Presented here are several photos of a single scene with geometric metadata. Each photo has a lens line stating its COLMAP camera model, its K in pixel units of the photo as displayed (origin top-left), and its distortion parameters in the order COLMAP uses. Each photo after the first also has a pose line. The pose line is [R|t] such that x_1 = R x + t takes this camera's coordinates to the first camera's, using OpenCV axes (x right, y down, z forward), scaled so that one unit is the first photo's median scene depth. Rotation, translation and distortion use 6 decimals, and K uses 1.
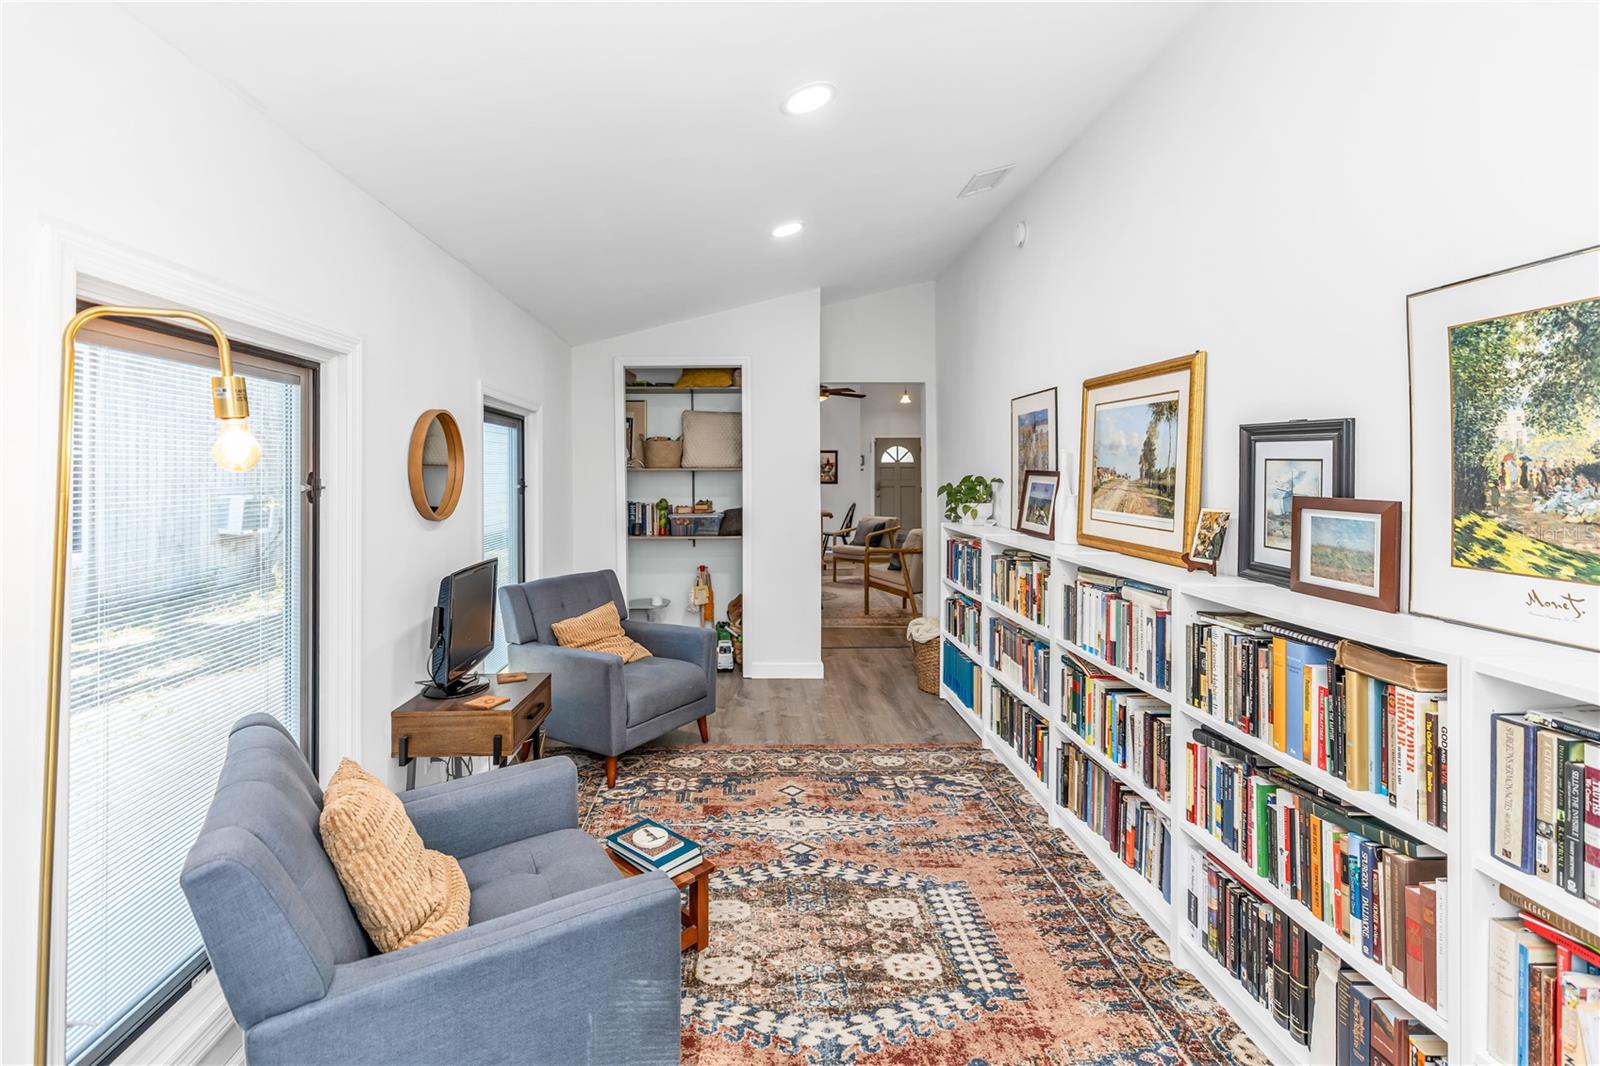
lens RADIAL K [[736.1, 0, 788.9], [0, 736.1, 487.8], [0, 0, 1]] dist [0.001184, -0.000063]
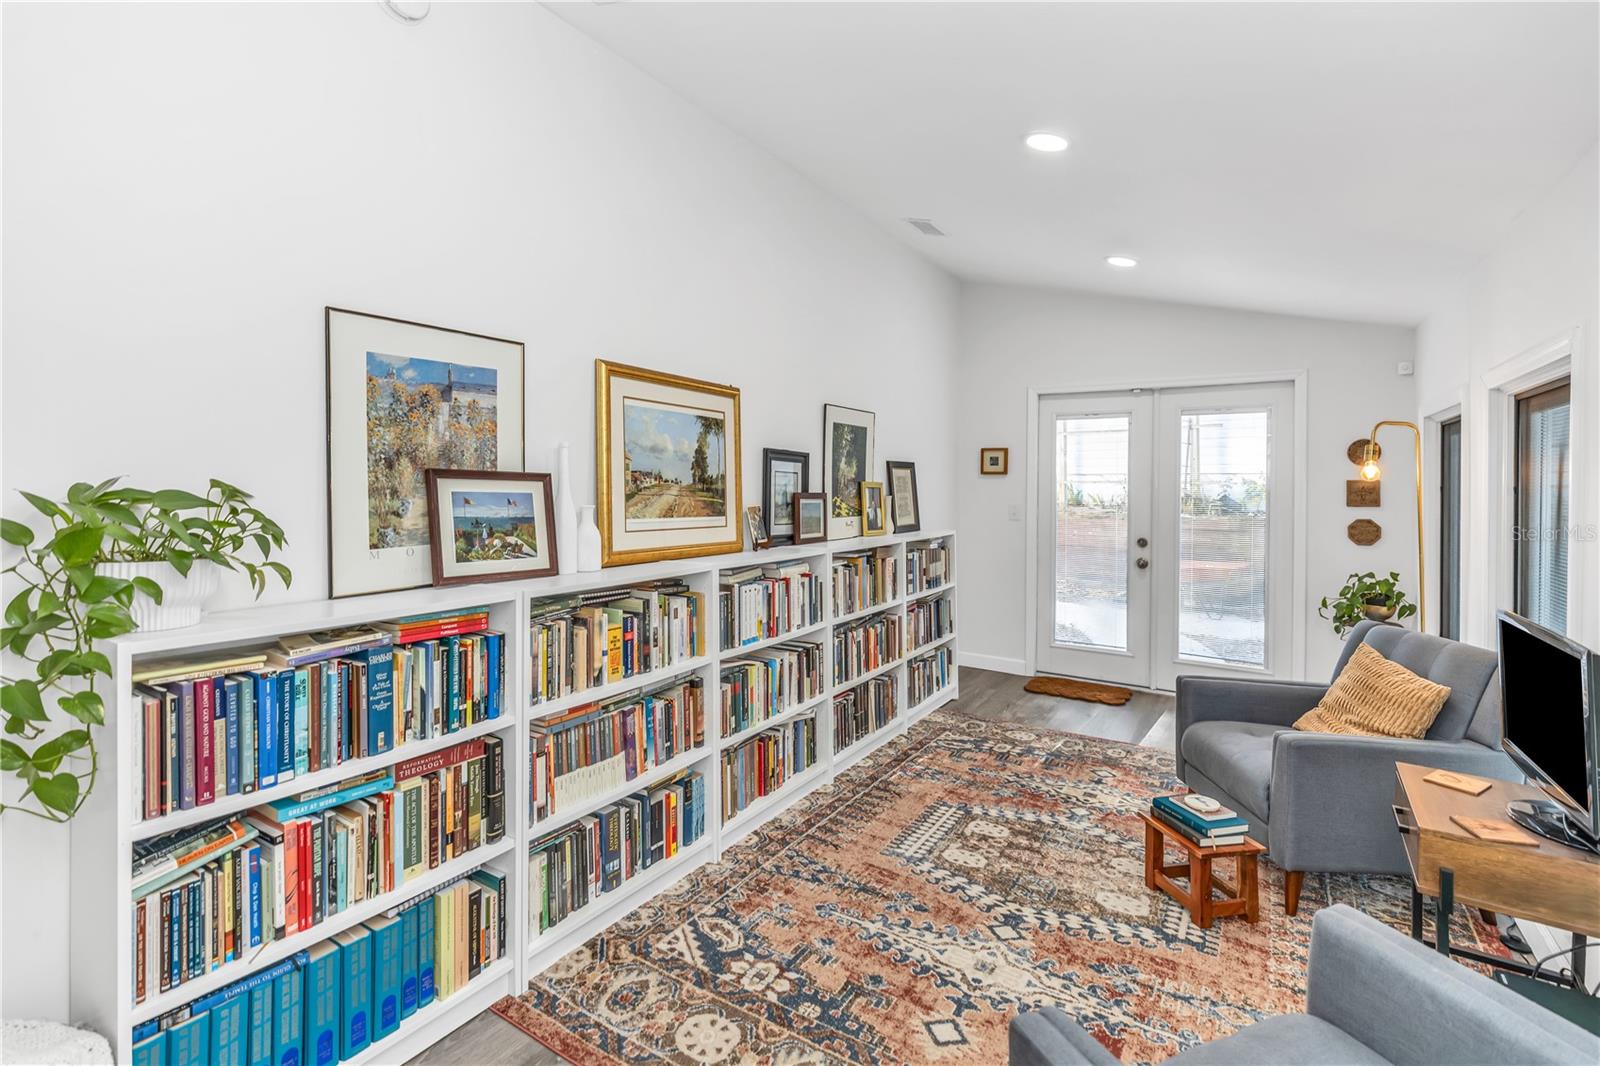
lens RADIAL K [[736.1, 0, 788.9], [0, 736.1, 487.8], [0, 0, 1]] dist [0.001184, -0.000063]
pose [[-0.799807, -0.004658, 0.600239, -0.298910], [0.008310, 0.999788, 0.018831, -0.026967], [-0.600199, 0.020049, -0.799599, 1.900979]]
